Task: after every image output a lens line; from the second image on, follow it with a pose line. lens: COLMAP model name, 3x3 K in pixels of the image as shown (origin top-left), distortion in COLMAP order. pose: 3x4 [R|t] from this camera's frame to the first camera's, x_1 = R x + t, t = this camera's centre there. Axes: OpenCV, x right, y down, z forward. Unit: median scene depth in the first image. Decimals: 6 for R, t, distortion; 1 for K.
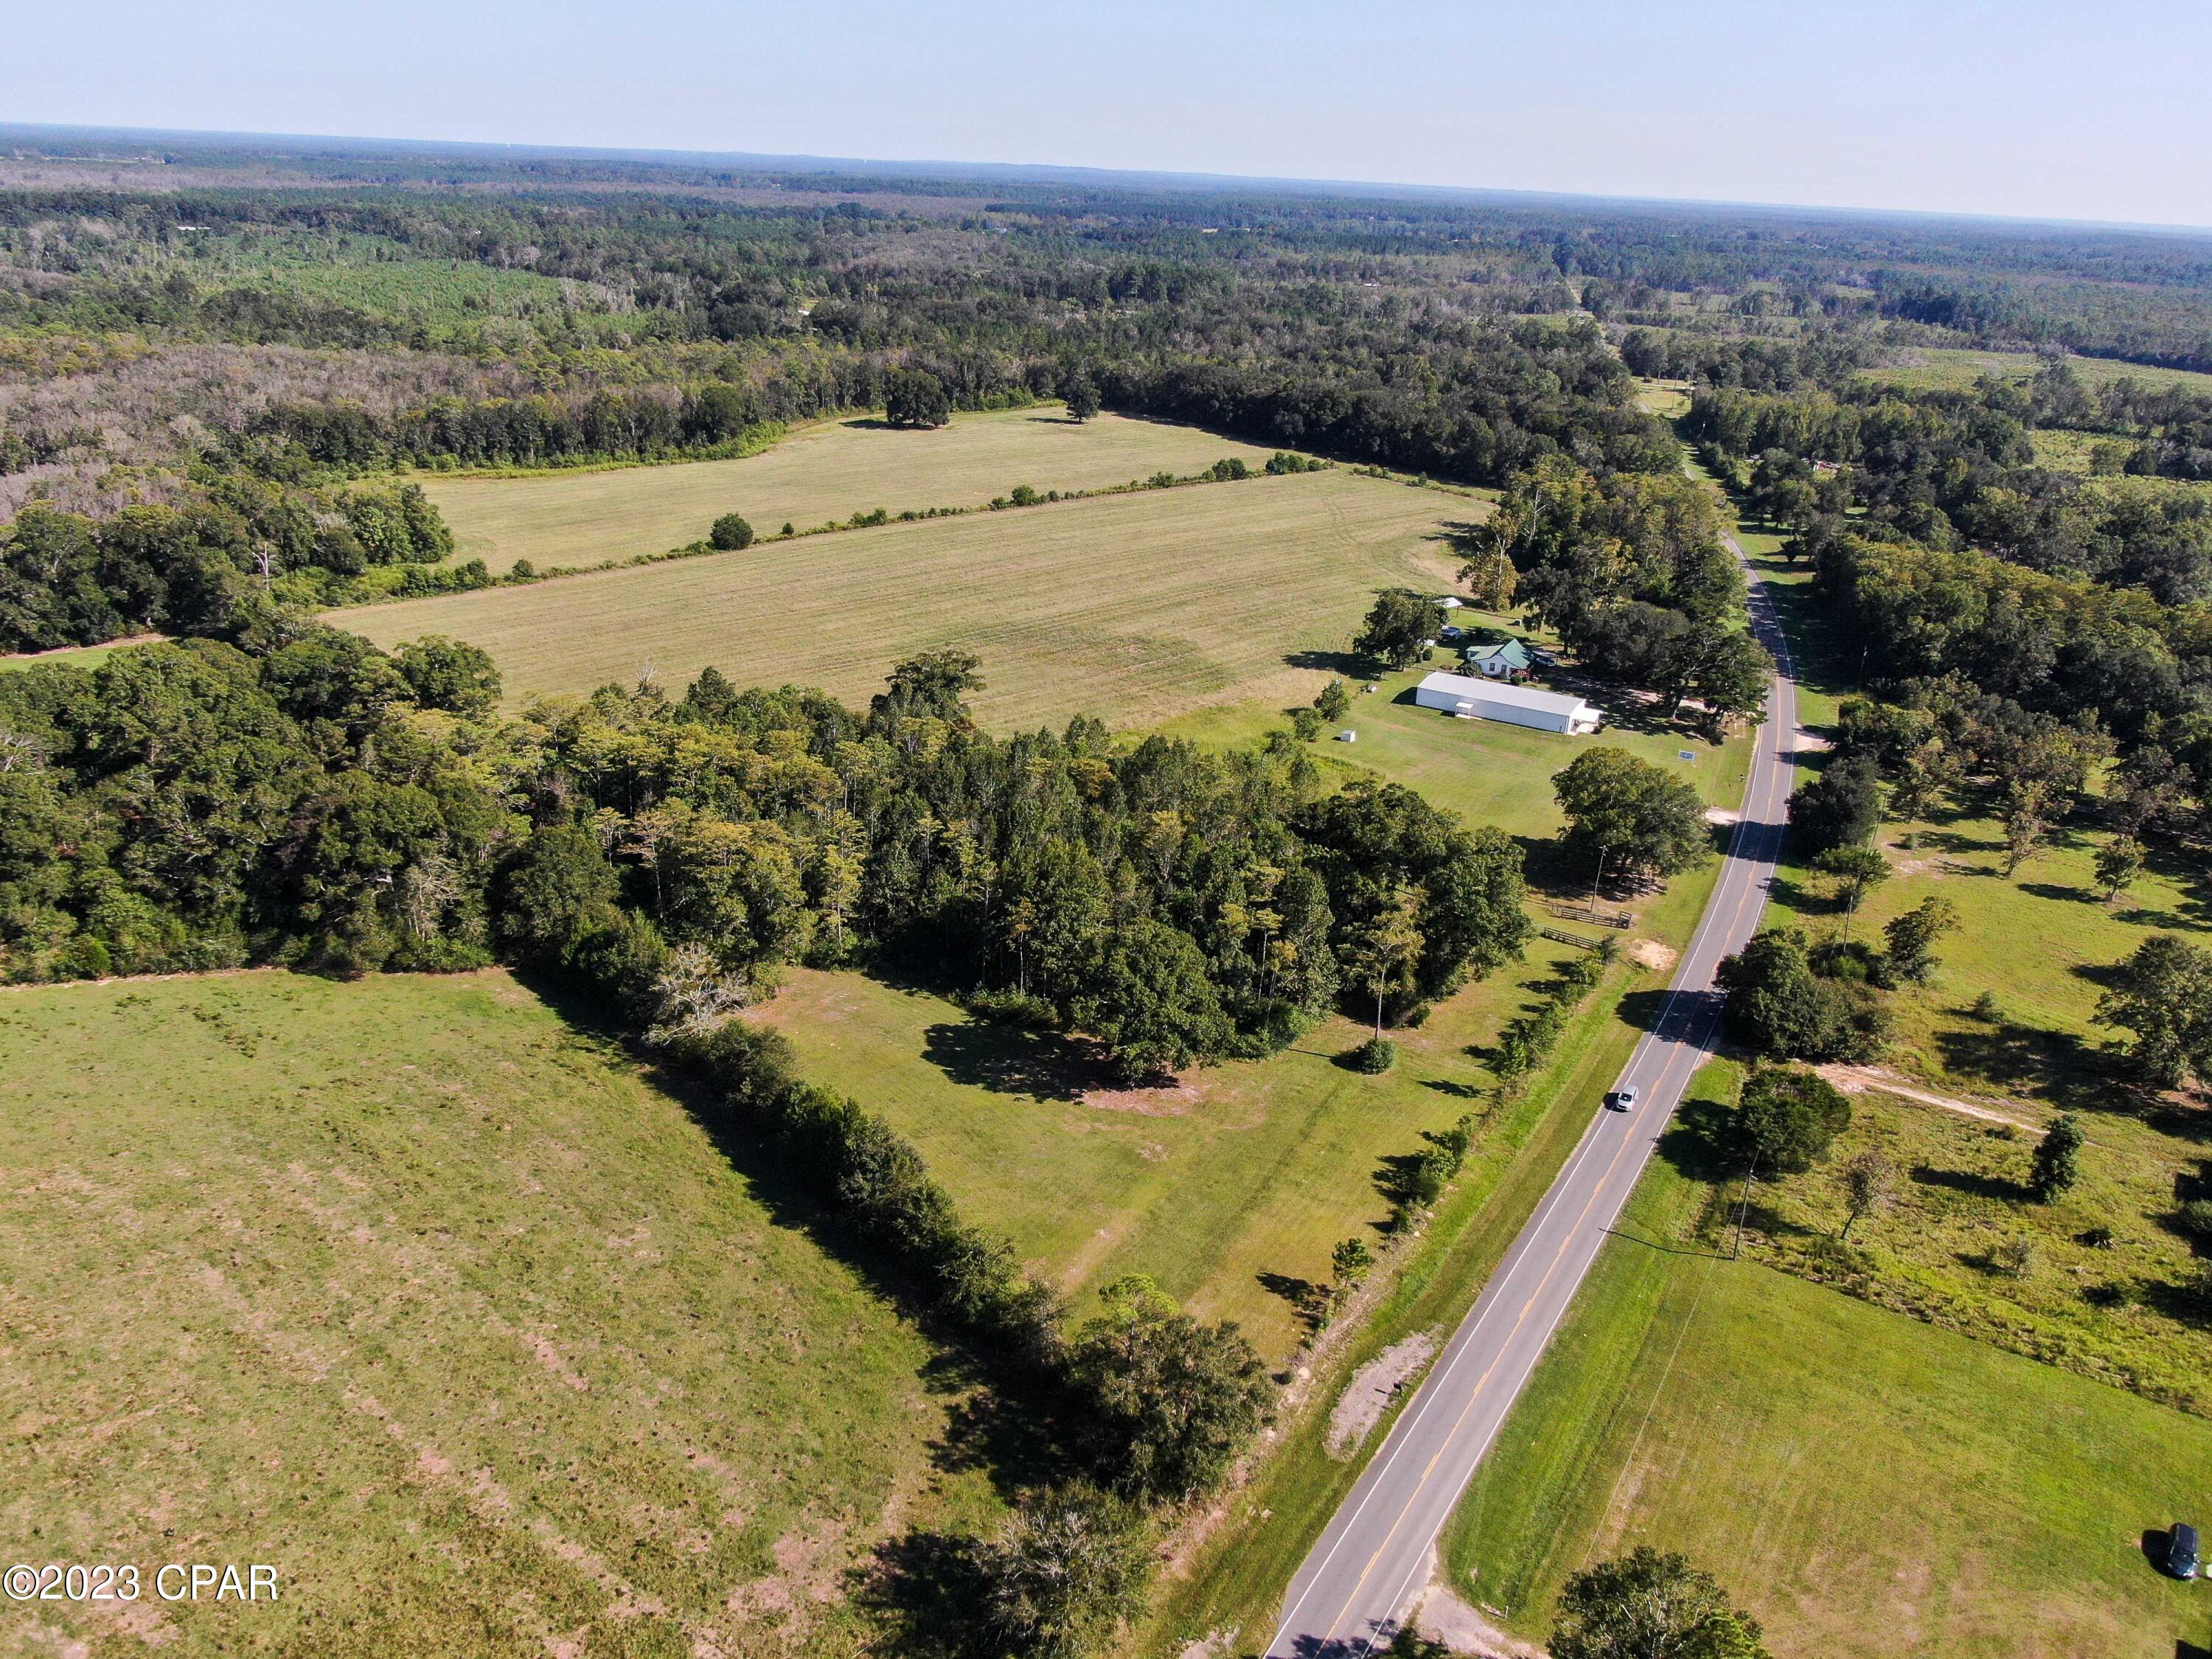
lens RADIAL K [[1588.1, 0, 1106.0], [0, 1588.1, 829.5], [0, 0, 1]] dist [-0.000661, -0.003023]
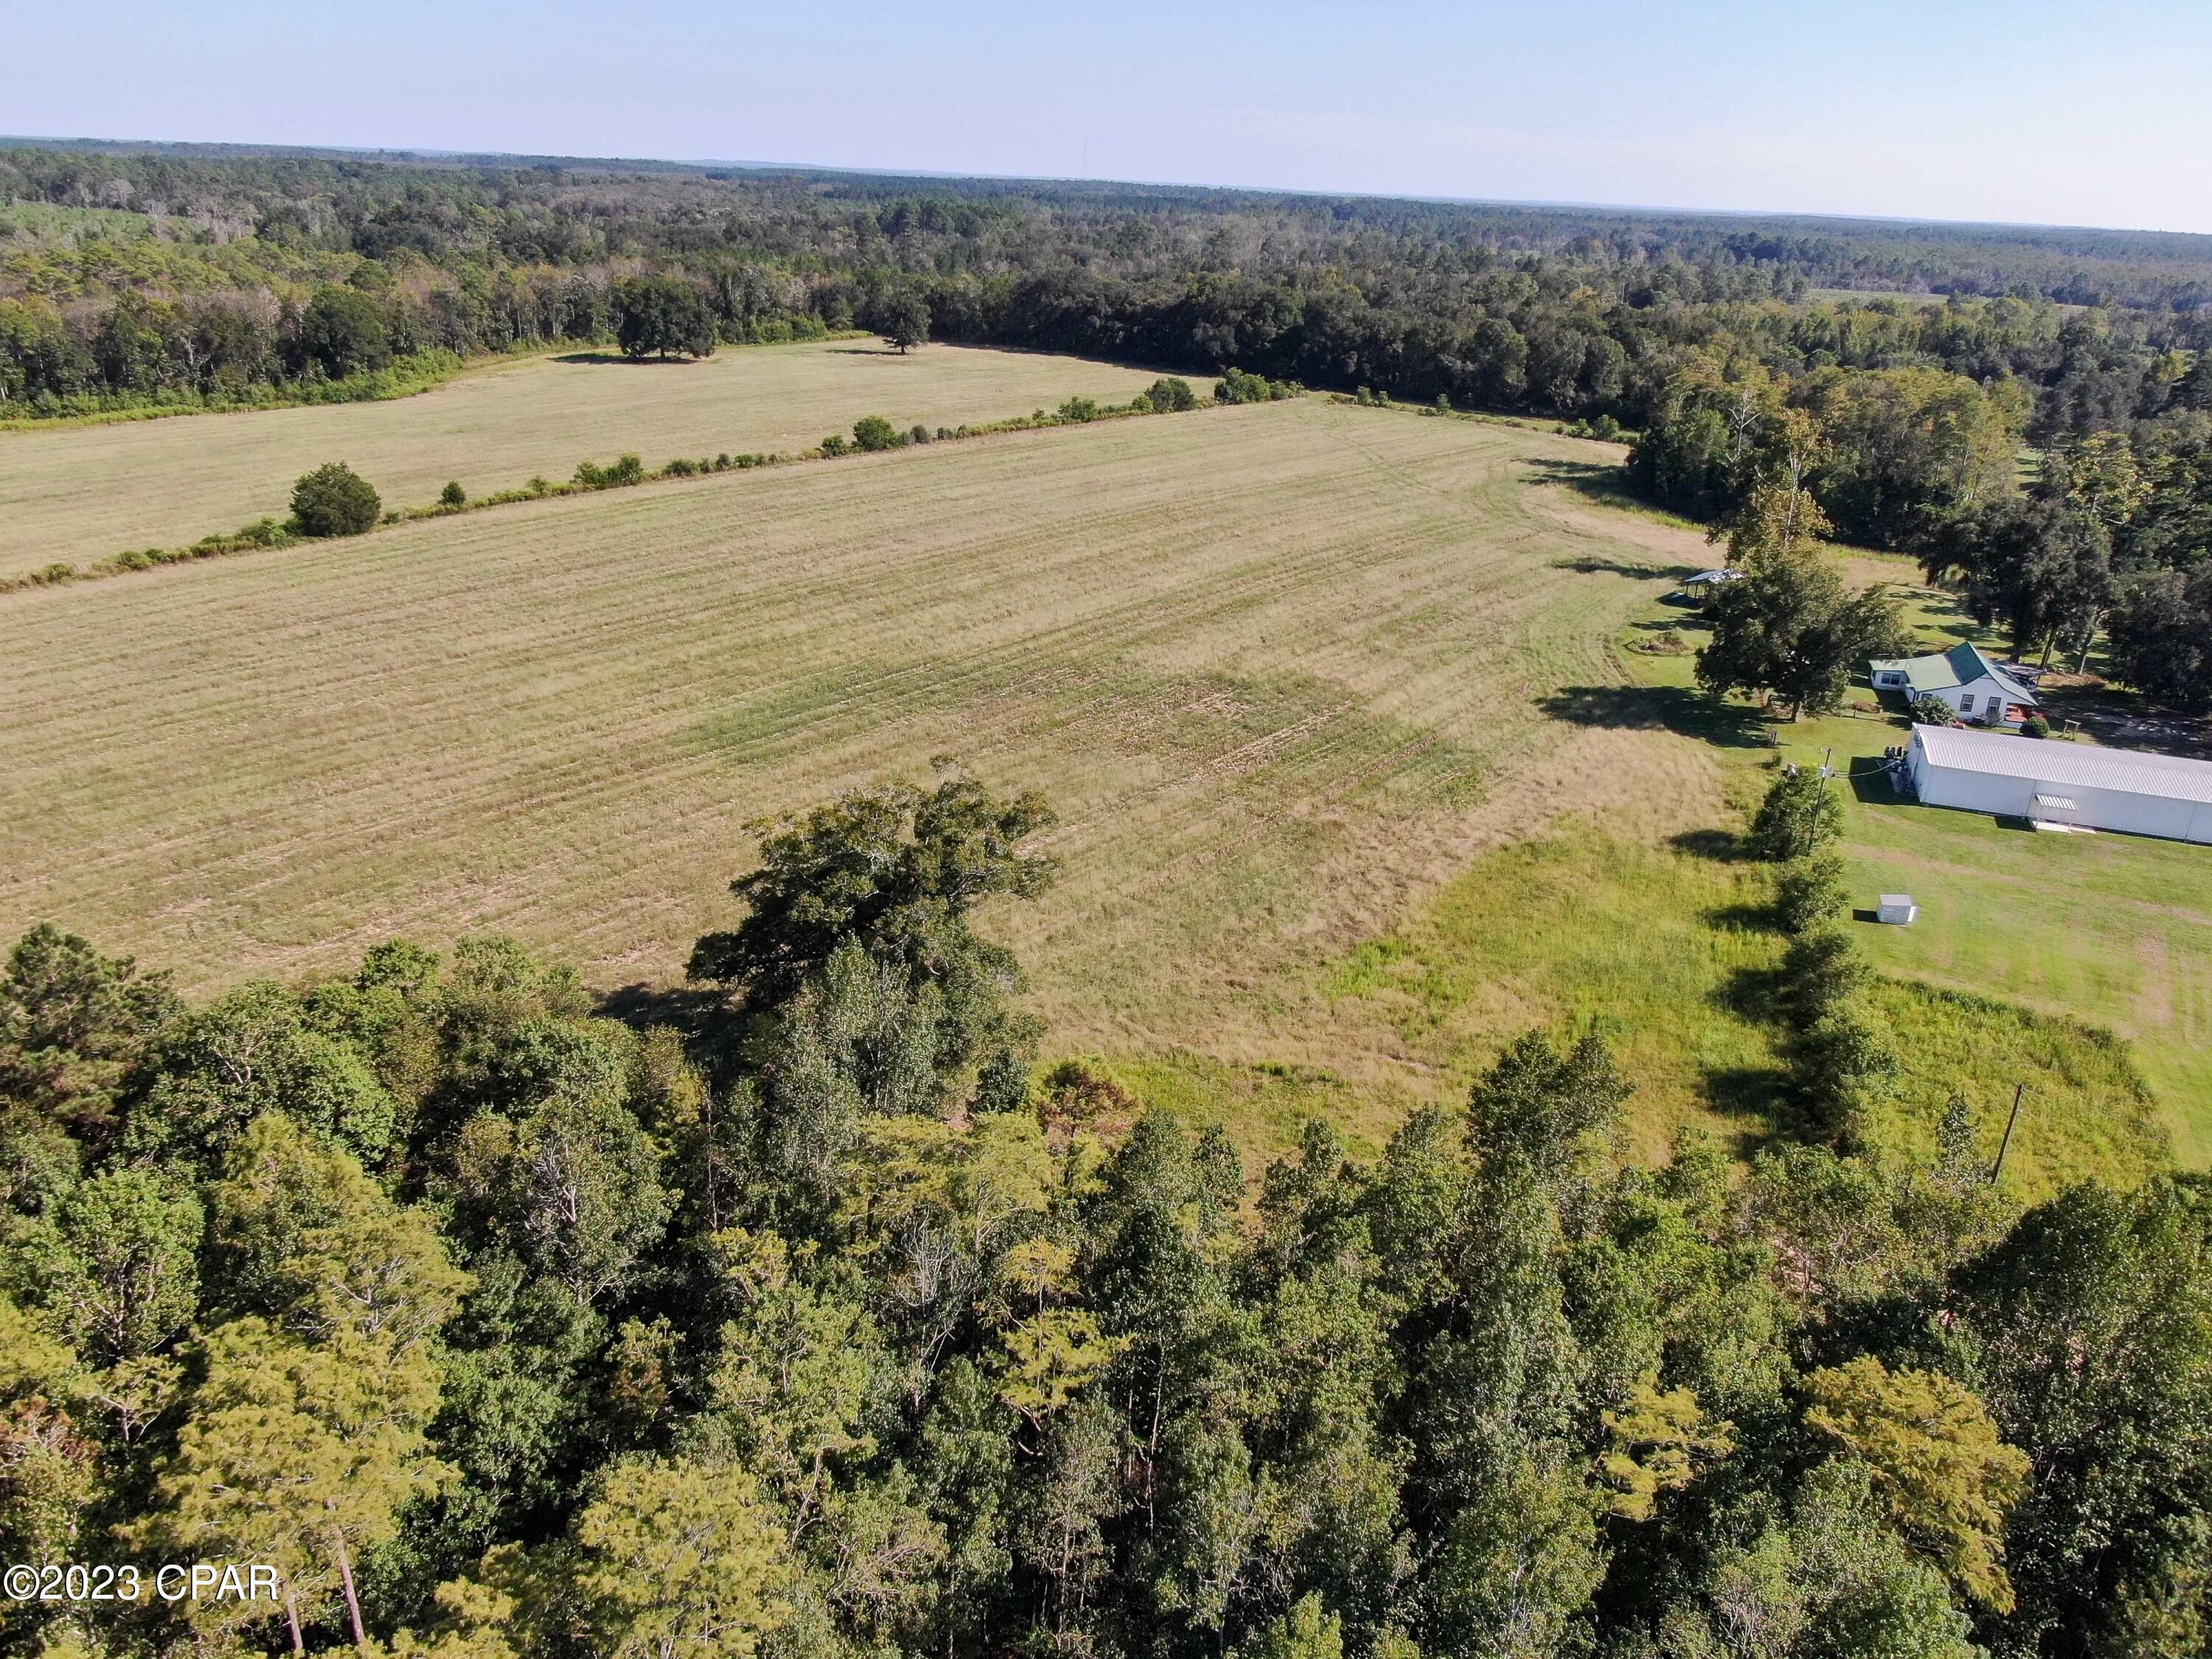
lens RADIAL K [[1588.1, 0, 1106.0], [0, 1588.1, 829.5], [0, 0, 1]] dist [-0.000661, -0.003023]
pose [[0.986214, -0.065749, 0.151851, -0.060356], [0.065696, 0.997825, 0.005368, -0.054522], [-0.151873, 0.004682, 0.988389, 0.365097]]
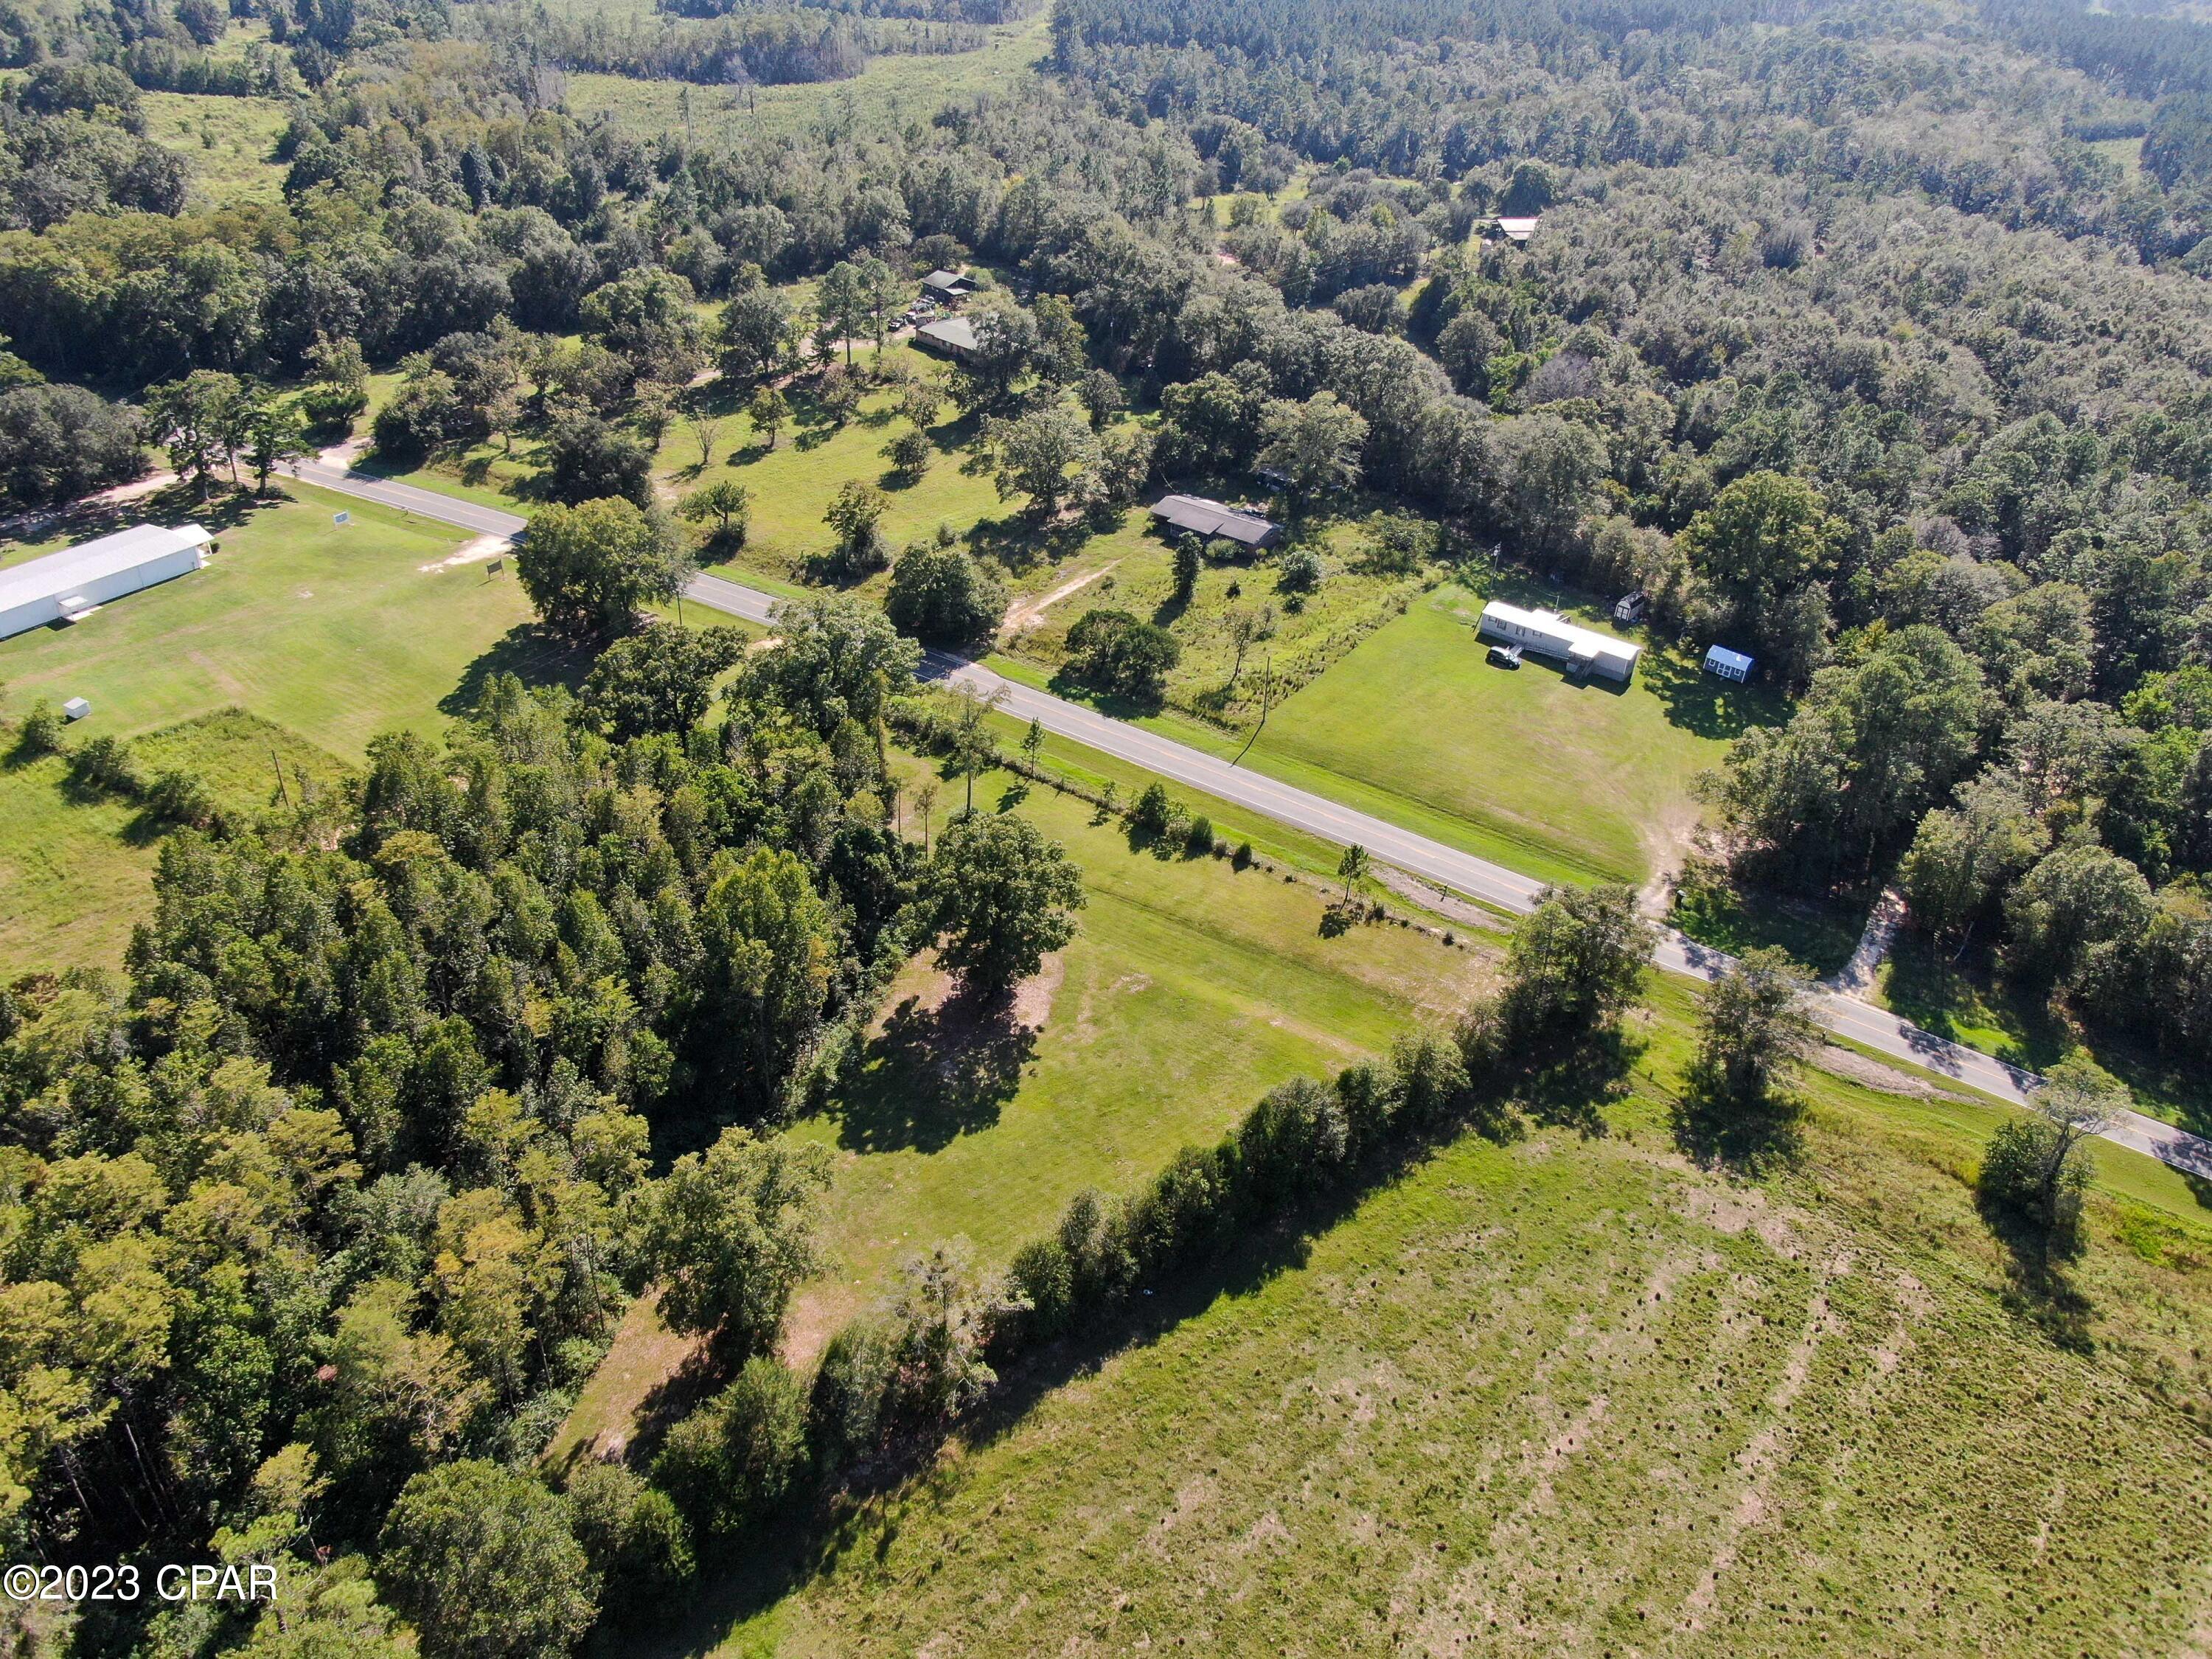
lens RADIAL K [[1588.1, 0, 1106.0], [0, 1588.1, 829.5], [0, 0, 1]] dist [-0.000661, -0.003023]
pose [[0.040244, -0.583172, 0.811351, -0.238269], [0.341407, 0.771164, 0.537353, -0.135126], [-0.939054, 0.255376, 0.230134, 0.255263]]
